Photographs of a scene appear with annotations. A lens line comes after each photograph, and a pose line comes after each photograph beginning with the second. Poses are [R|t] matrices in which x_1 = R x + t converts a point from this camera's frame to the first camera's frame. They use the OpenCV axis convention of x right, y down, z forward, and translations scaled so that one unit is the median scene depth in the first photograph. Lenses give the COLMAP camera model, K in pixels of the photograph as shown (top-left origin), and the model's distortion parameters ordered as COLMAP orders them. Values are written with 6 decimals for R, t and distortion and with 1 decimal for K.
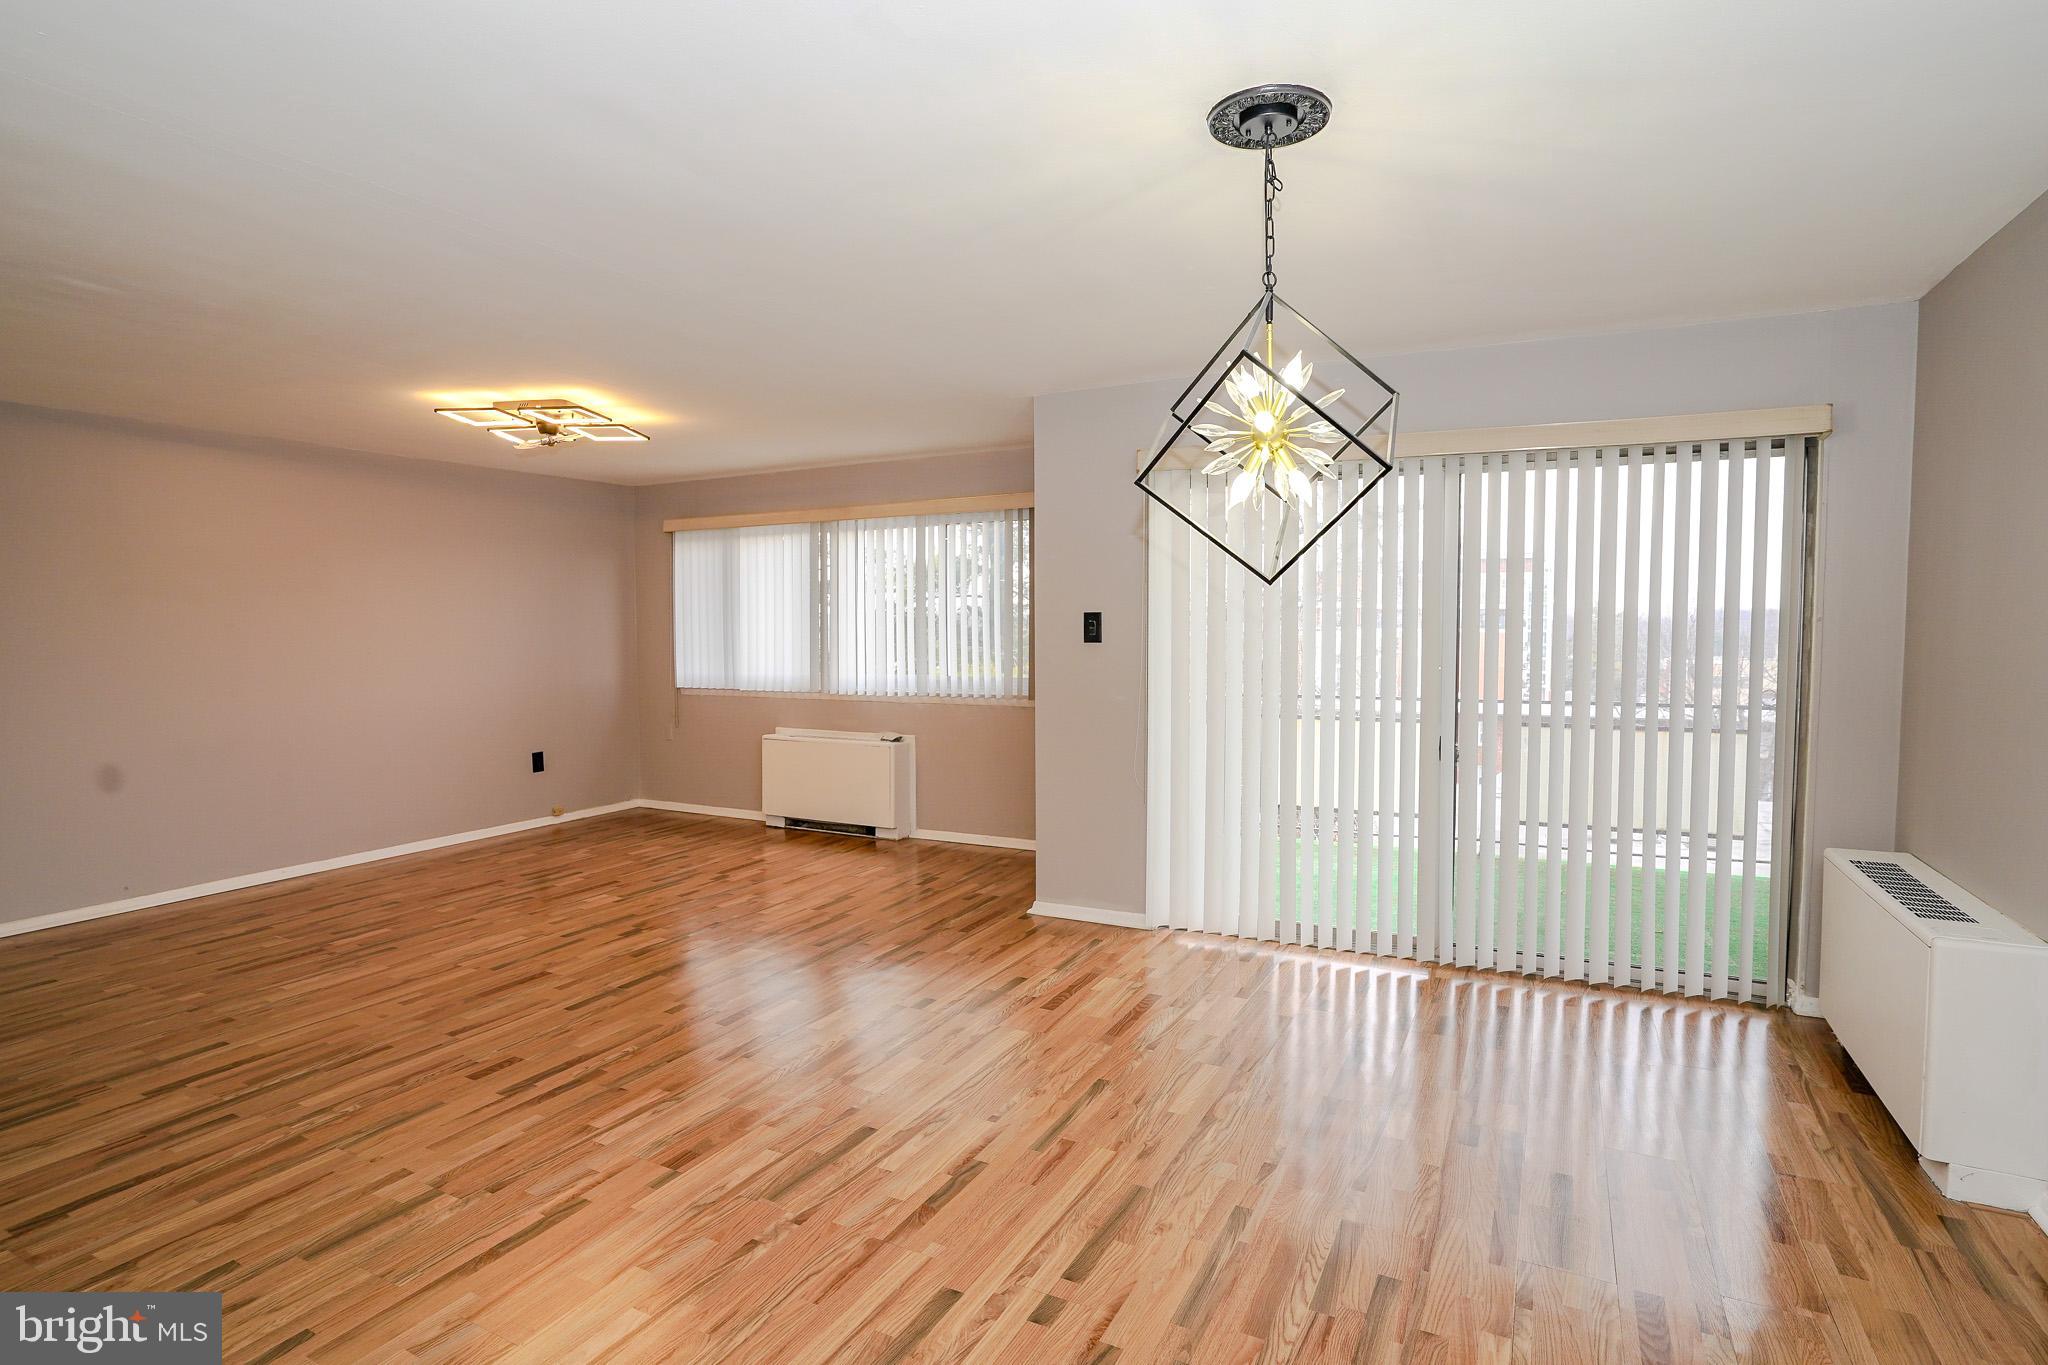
lens RADIAL K [[1026.2, 0, 1026.8], [0, 1026.2, 681.5], [0, 0, 1]] dist [-0.078963, 0.037445]
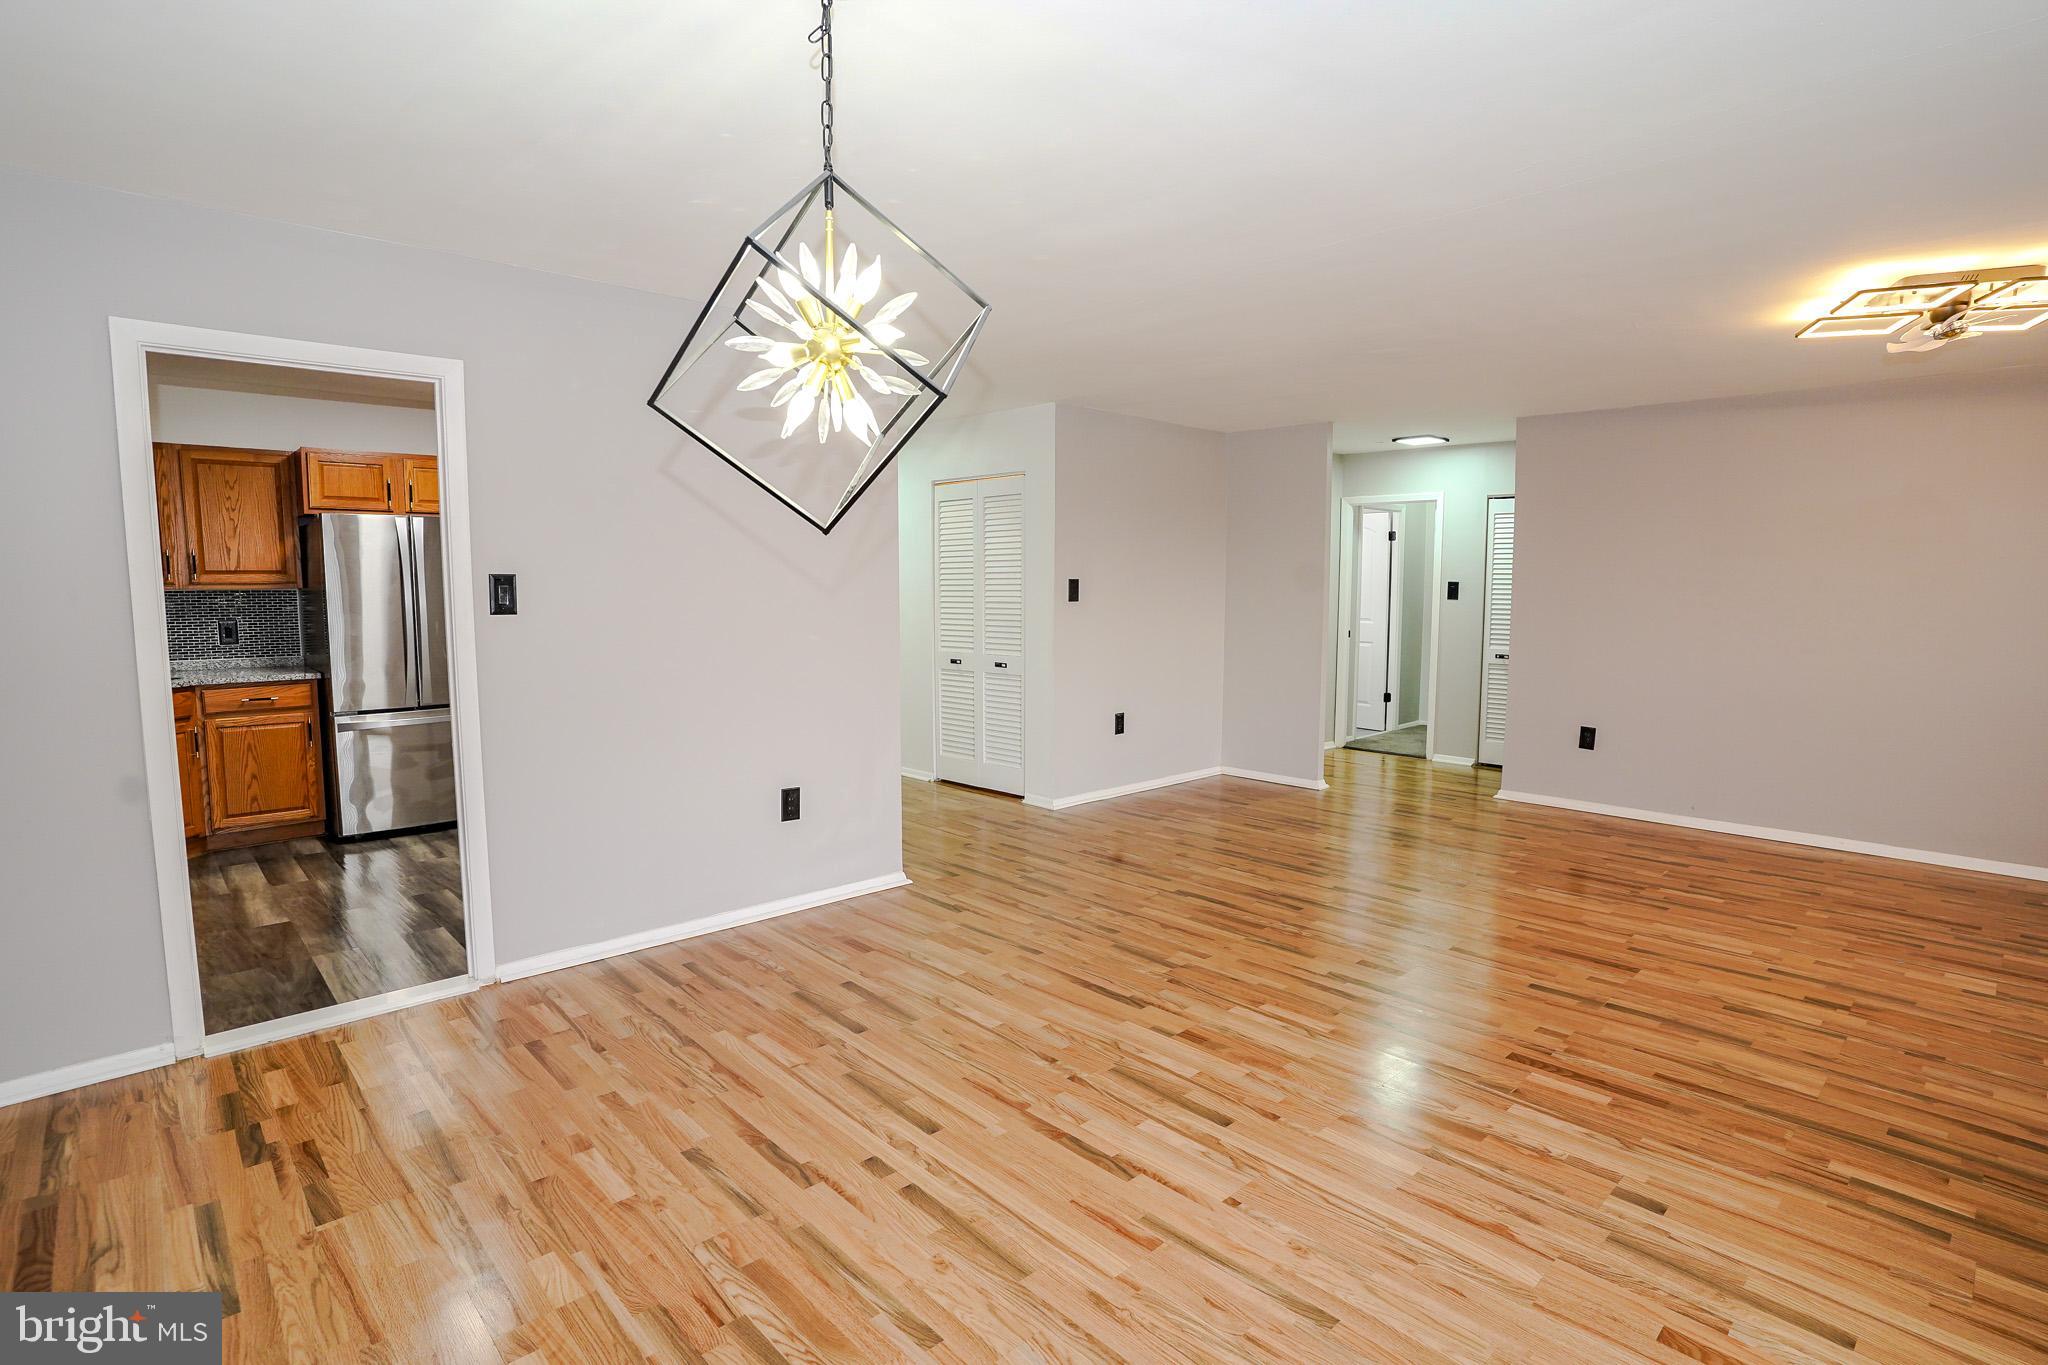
lens RADIAL K [[1008.1, 0, 1027.2], [0, 1008.1, 679.9], [0, 0, 1]] dist [-0.079465, 0.038378]
pose [[-0.326448, 0.097816, -0.940140, 0.498096], [-0.055854, 0.990897, 0.122491, -0.044776], [0.943563, 0.092498, -0.318013, 0.738624]]
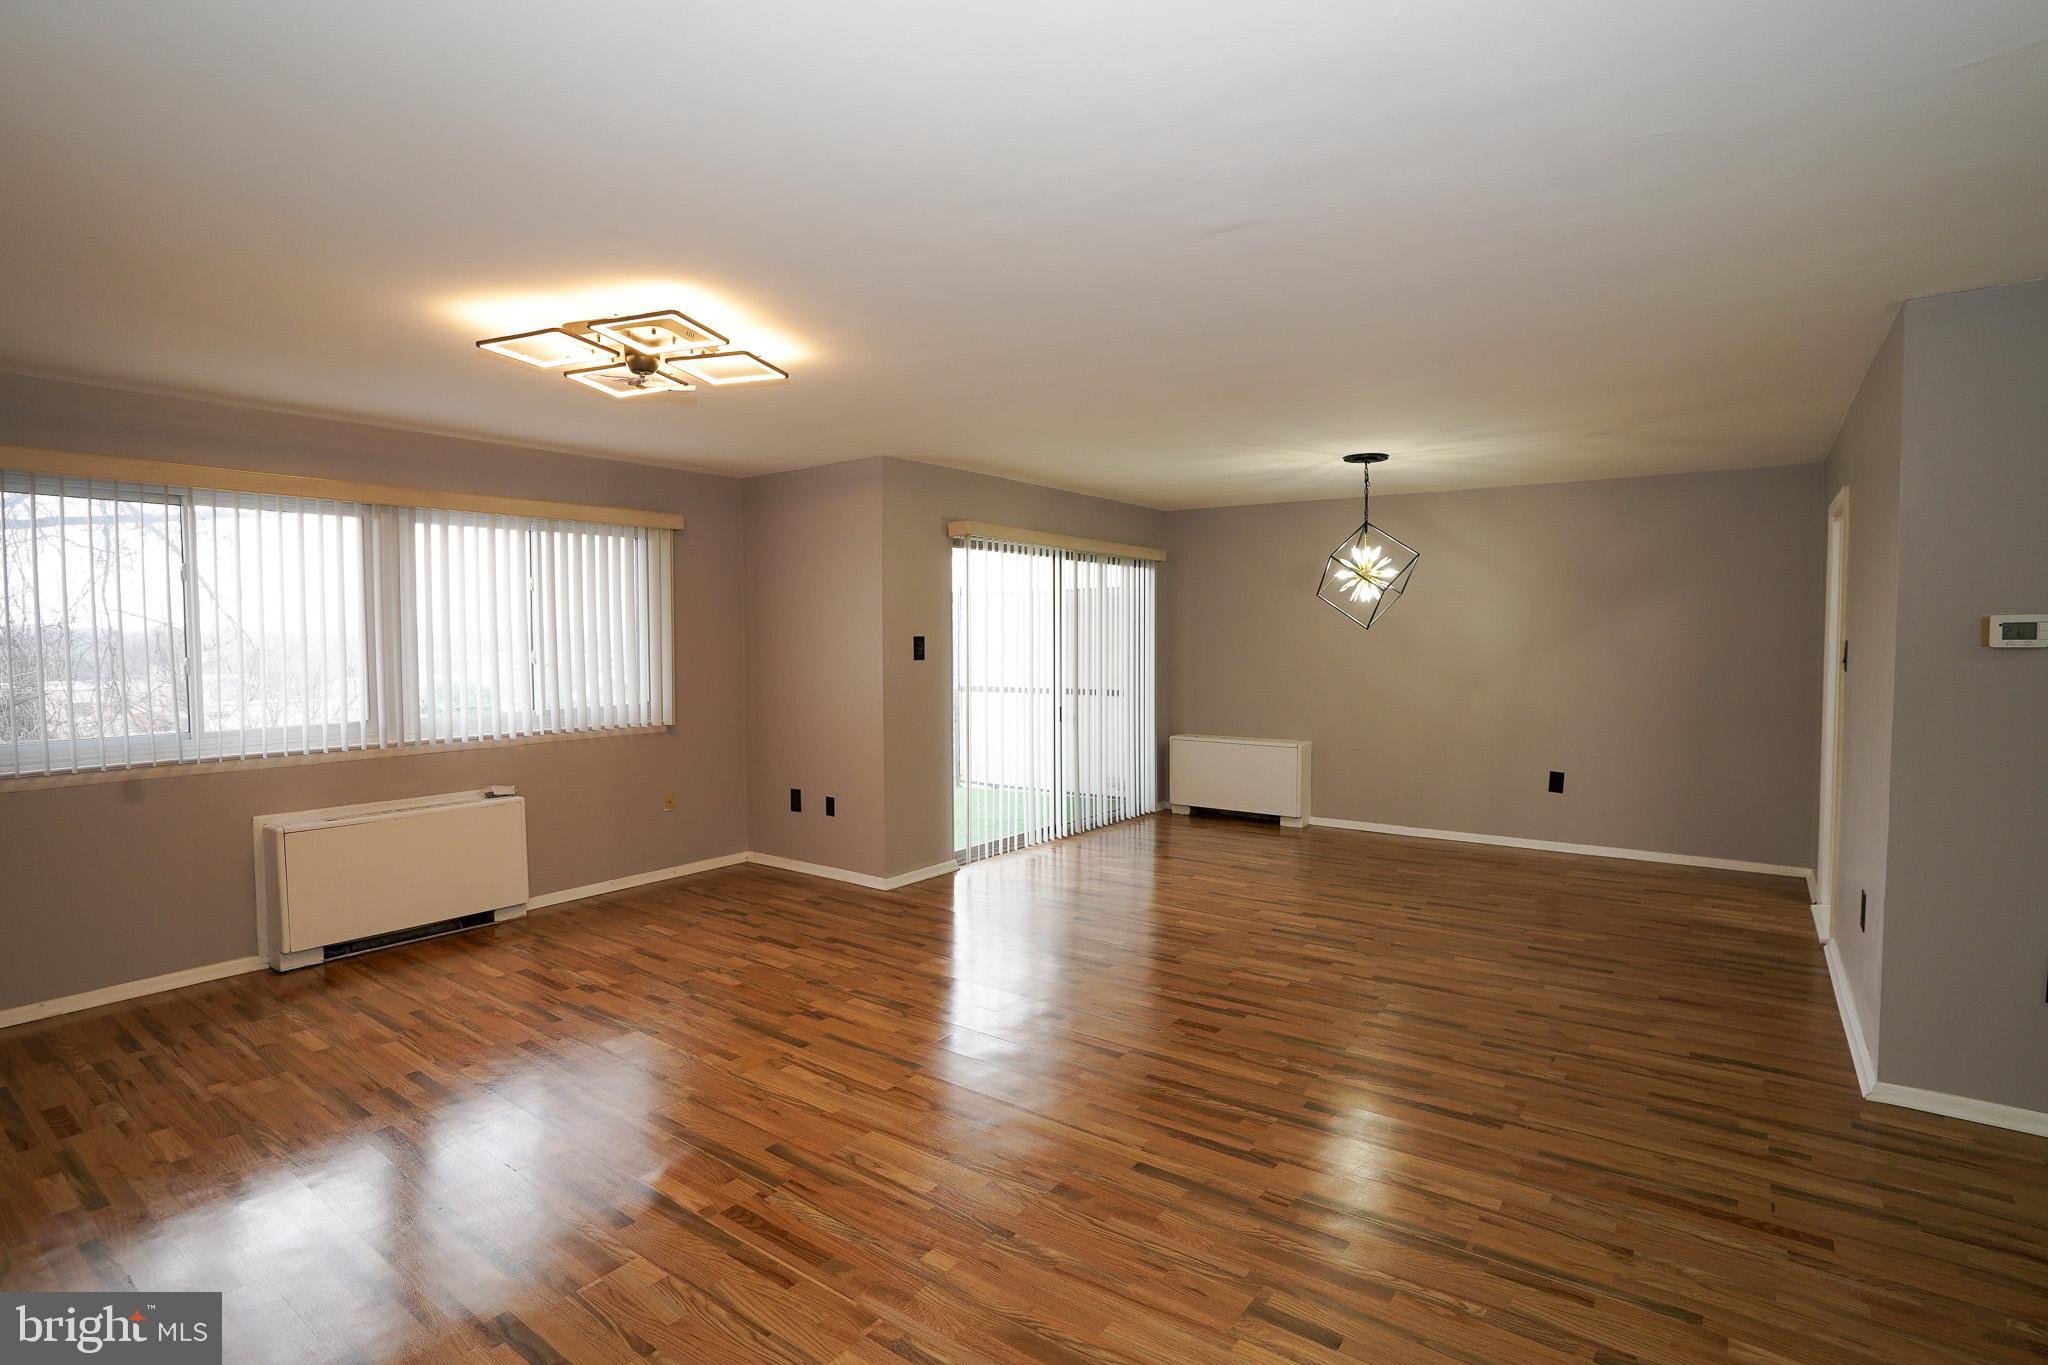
lens RADIAL K [[1008.1, 0, 1027.2], [0, 1008.1, 679.9], [0, 0, 1]] dist [-0.079465, 0.038378]
pose [[0.154163, -0.038167, 0.987308, -1.321182], [0.060030, 0.997769, 0.029198, -0.047601], [-0.986220, 0.054766, 0.156110, 0.772175]]
